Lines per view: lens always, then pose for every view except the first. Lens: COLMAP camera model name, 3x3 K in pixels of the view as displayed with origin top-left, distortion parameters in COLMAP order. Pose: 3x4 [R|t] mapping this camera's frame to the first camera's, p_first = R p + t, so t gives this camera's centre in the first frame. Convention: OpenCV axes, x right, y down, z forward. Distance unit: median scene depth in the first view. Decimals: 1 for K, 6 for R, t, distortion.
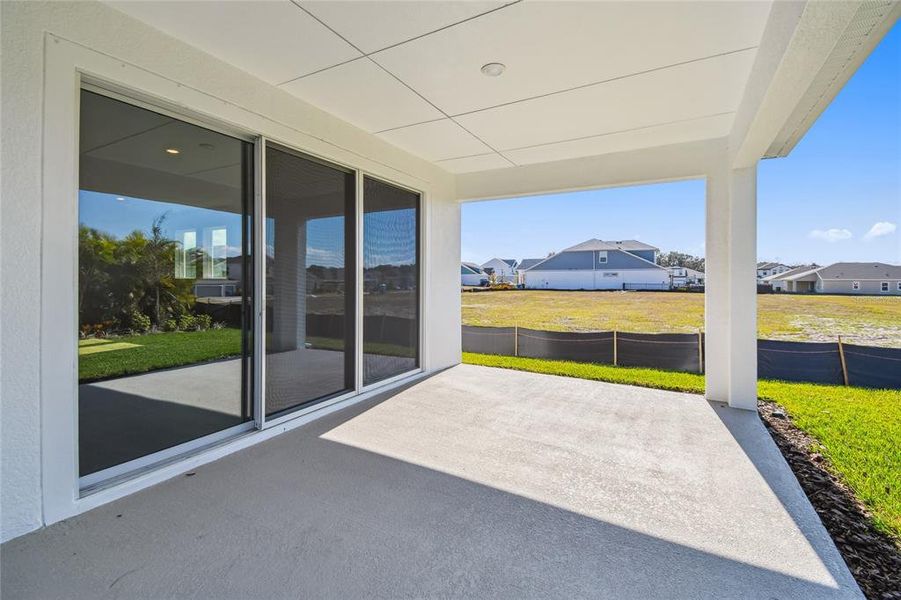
lens RADIAL K [[413.5, 0, 461.7], [0, 413.5, 279.6], [0, 0, 1]] dist [0.020205, -0.000031]
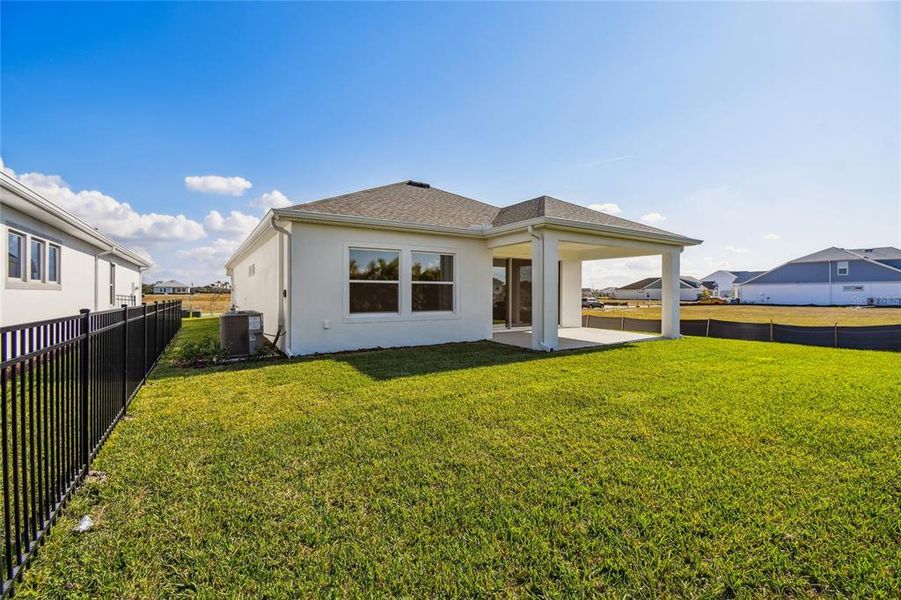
lens RADIAL K [[390.9, 0, 450.9], [0, 390.9, 294.2], [0, 0, 1]] dist [0.000766, -0.000124]
pose [[0.858976, -0.000159, -0.512016, 0.052907], [-0.000021, 1.000000, -0.000344, 0.000745], [0.512016, 0.000307, 0.858976, -0.143958]]
